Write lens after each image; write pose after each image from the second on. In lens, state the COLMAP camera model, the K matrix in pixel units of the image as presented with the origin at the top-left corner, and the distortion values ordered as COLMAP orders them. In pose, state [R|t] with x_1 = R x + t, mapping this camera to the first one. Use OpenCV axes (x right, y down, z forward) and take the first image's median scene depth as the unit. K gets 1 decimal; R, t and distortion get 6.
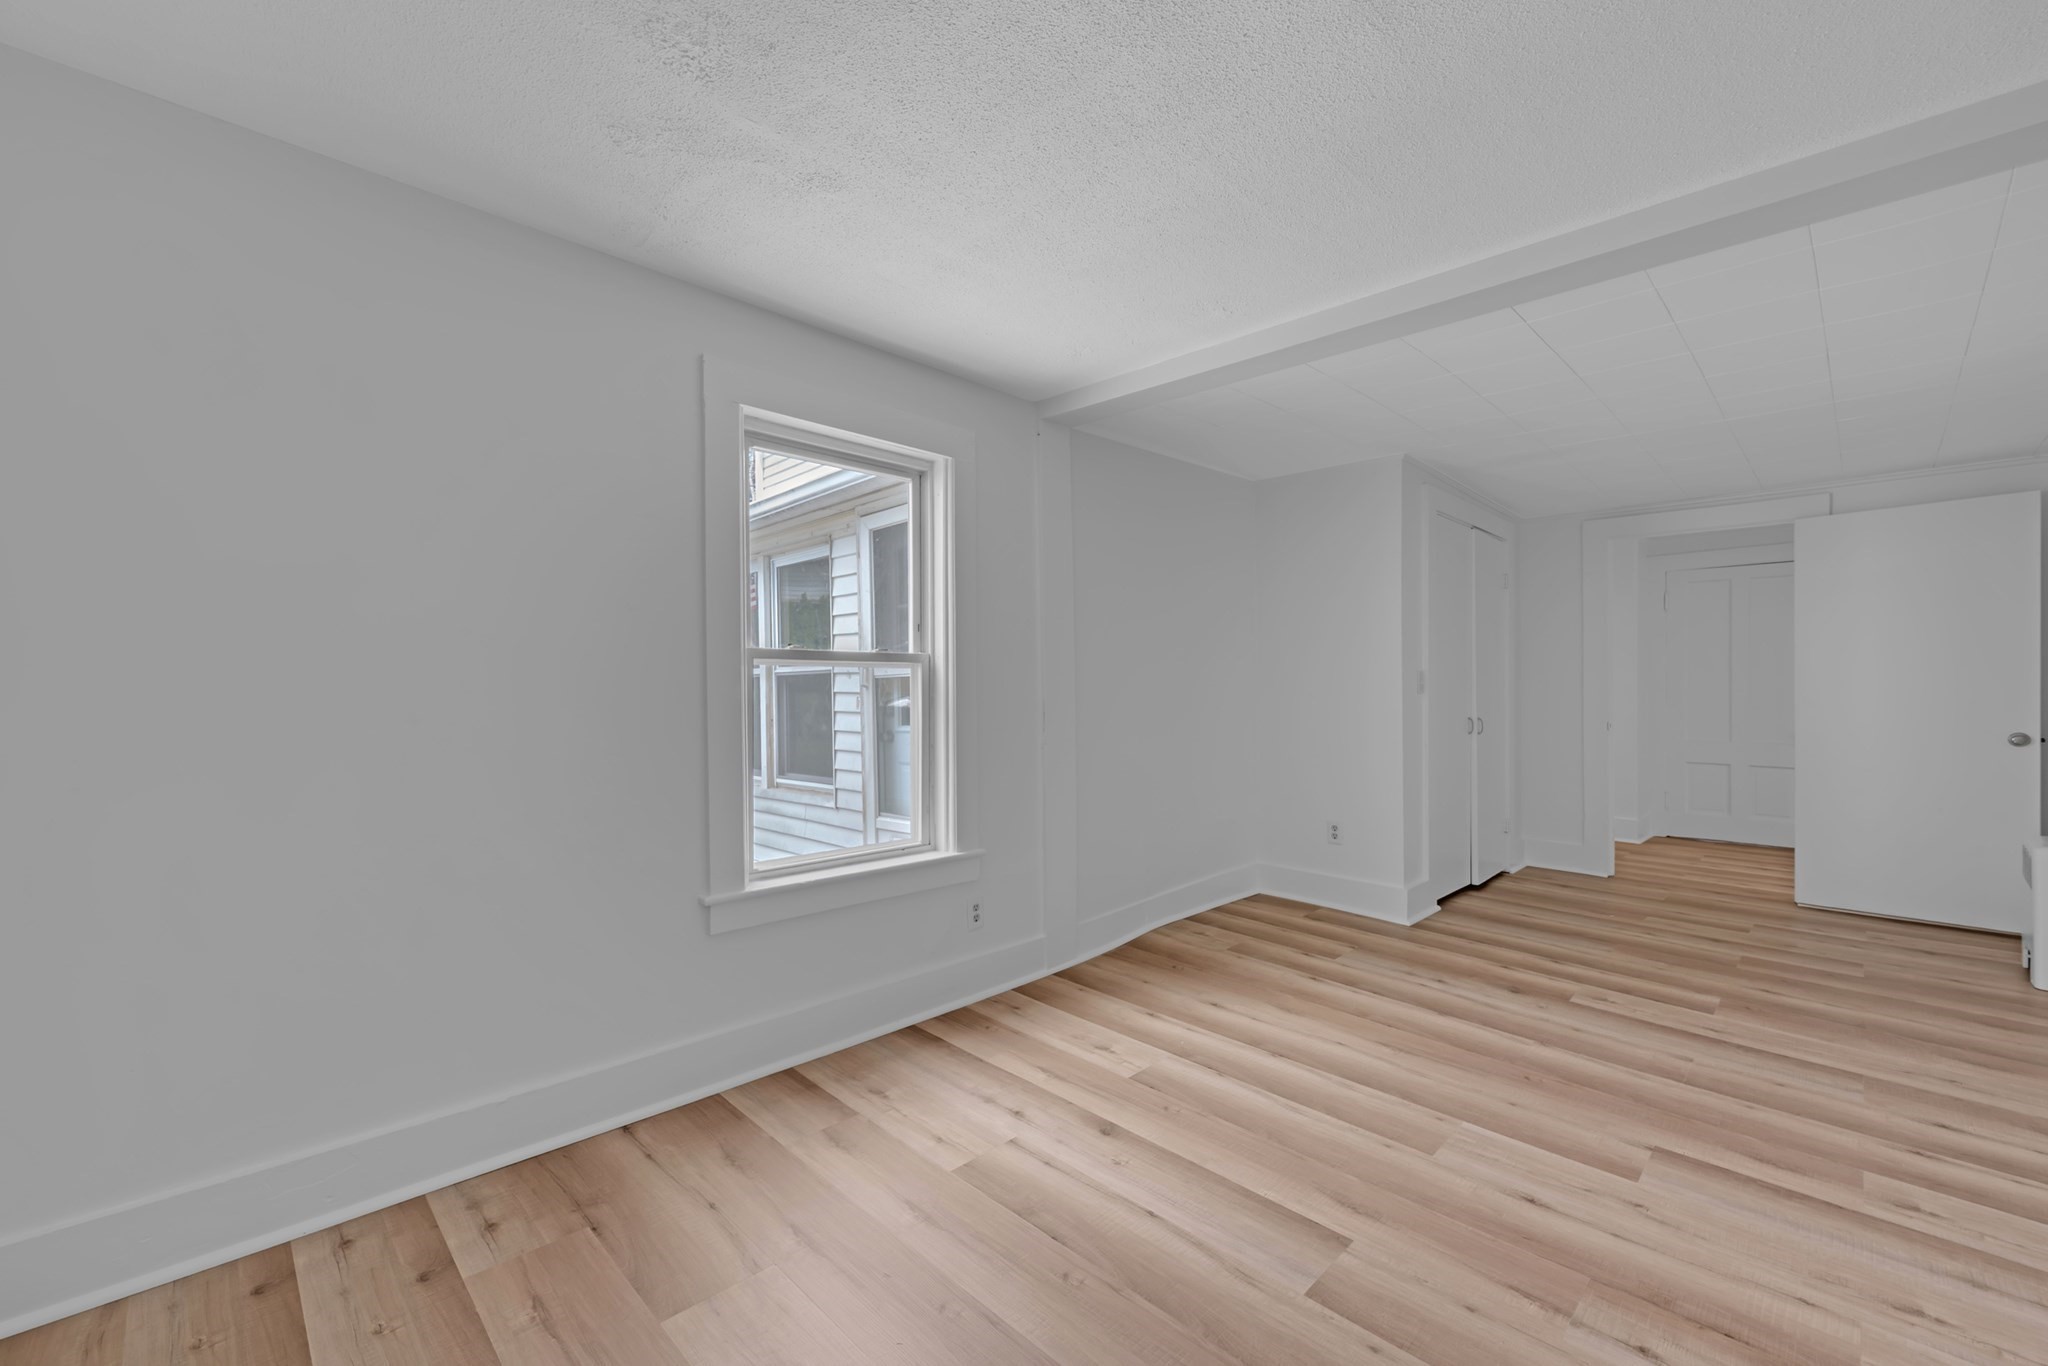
lens RADIAL K [[840.7, 0, 1014.1], [0, 840.7, 684.6], [0, 0, 1]] dist [-0.001686, 0.000047]
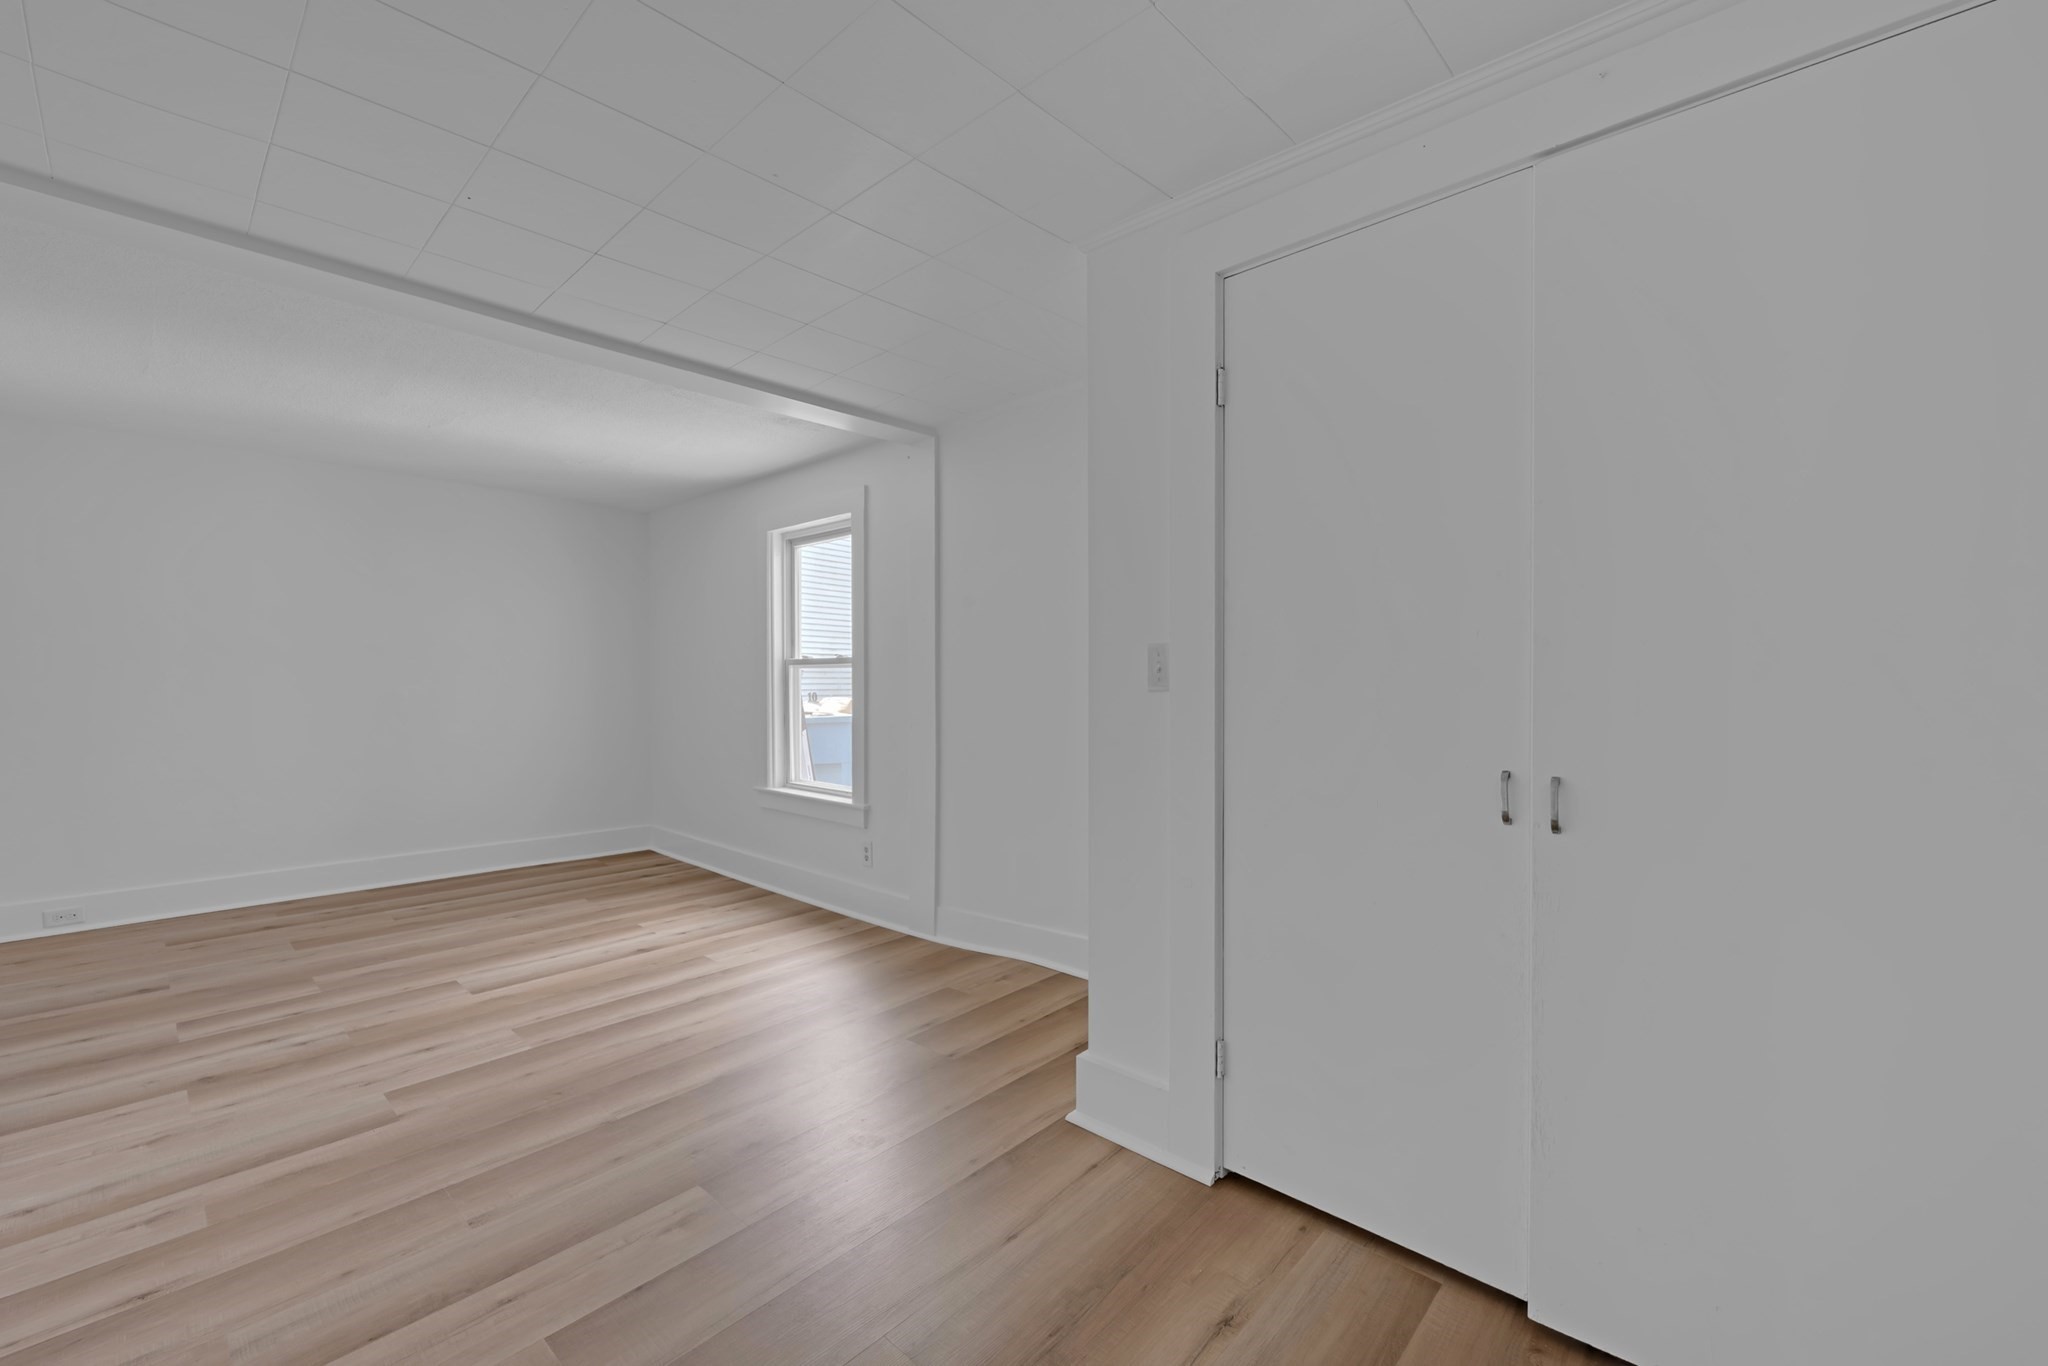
lens RADIAL K [[840.7, 0, 1014.1], [0, 840.7, 684.6], [0, 0, 1]] dist [-0.001686, 0.000047]
pose [[0.037333, 0.001346, -0.999302, 1.775134], [-0.002386, 0.999996, 0.001258, 0.014738], [0.999300, 0.002337, 0.037337, 1.672663]]
